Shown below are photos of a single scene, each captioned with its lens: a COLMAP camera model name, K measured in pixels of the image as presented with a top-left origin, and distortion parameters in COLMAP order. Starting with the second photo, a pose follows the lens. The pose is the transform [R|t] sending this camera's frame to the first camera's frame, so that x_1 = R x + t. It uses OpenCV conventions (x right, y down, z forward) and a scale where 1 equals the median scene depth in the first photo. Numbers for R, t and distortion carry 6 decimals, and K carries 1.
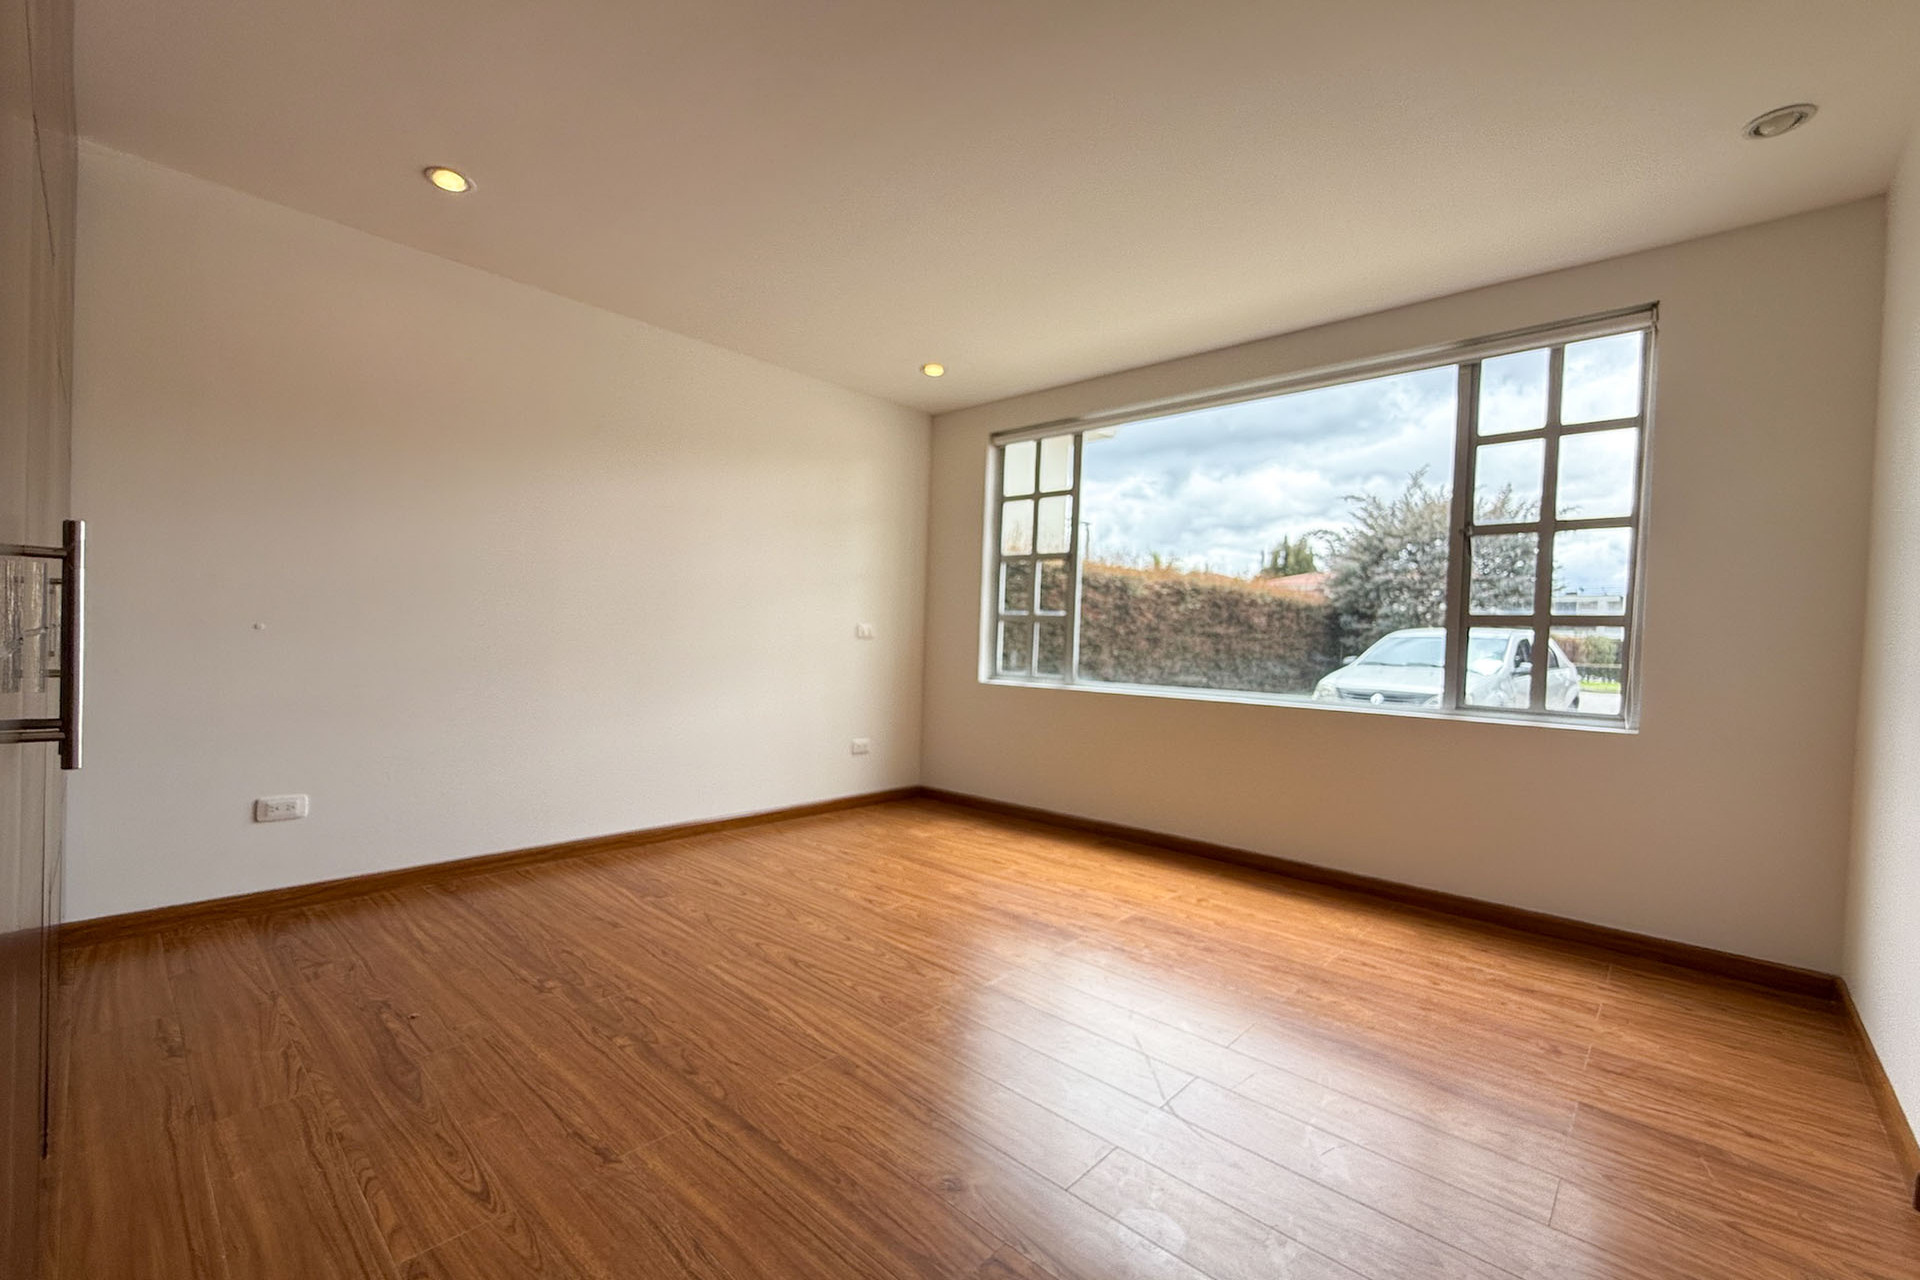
lens RADIAL K [[790.7, 0, 969.9], [0, 790.7, 649.4], [0, 0, 1]] dist [0.000395, -0.001317]
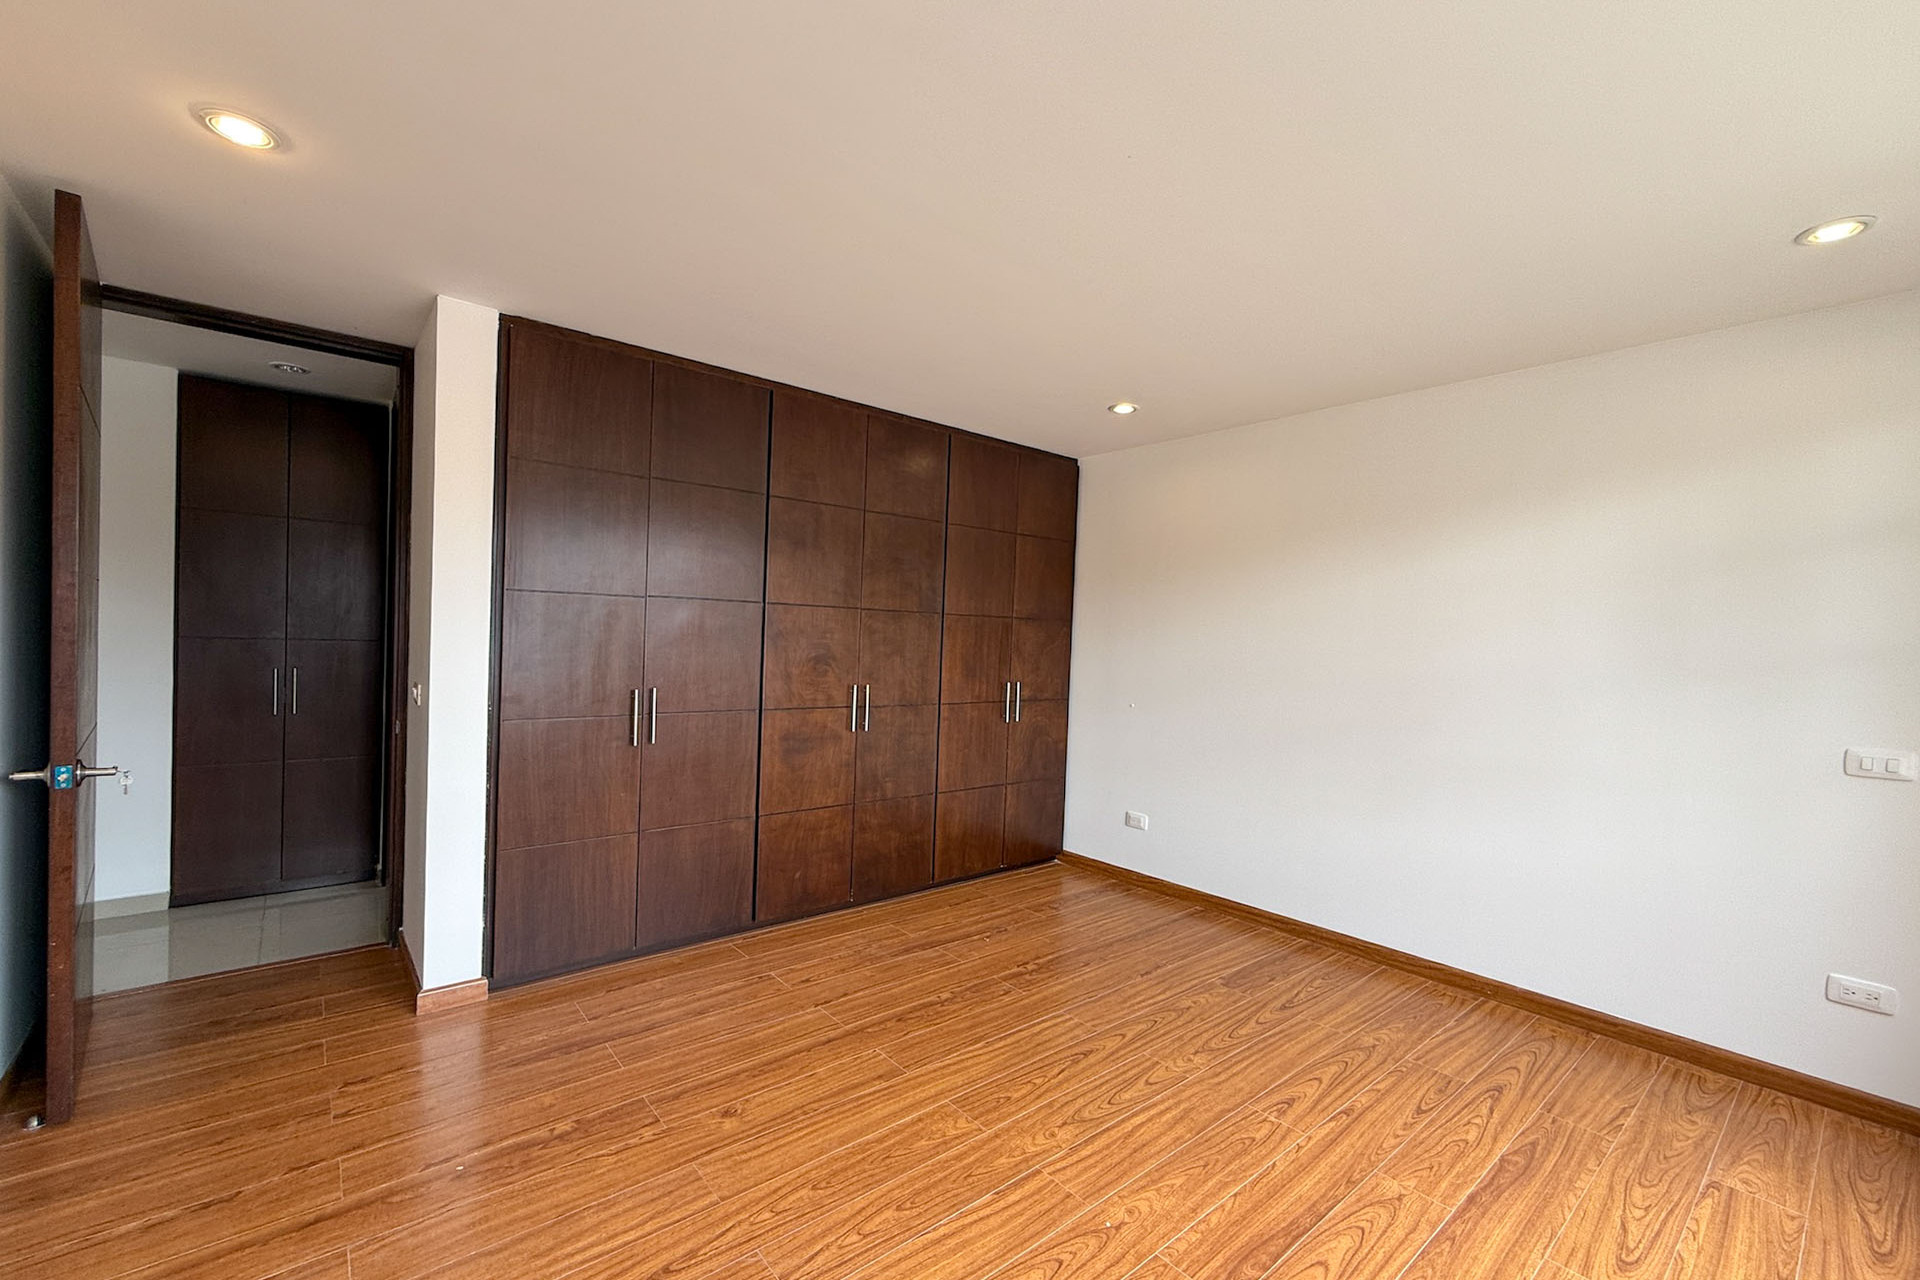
lens RADIAL K [[790.7, 0, 963.7], [0, 790.7, 640.7], [0, 0, 1]] dist [0.000395, -0.001317]
pose [[-0.135931, -0.029823, -0.990269, 0.746930], [-0.048331, 0.998556, -0.023439, -0.104154], [0.989539, 0.044674, -0.137176, 0.840305]]
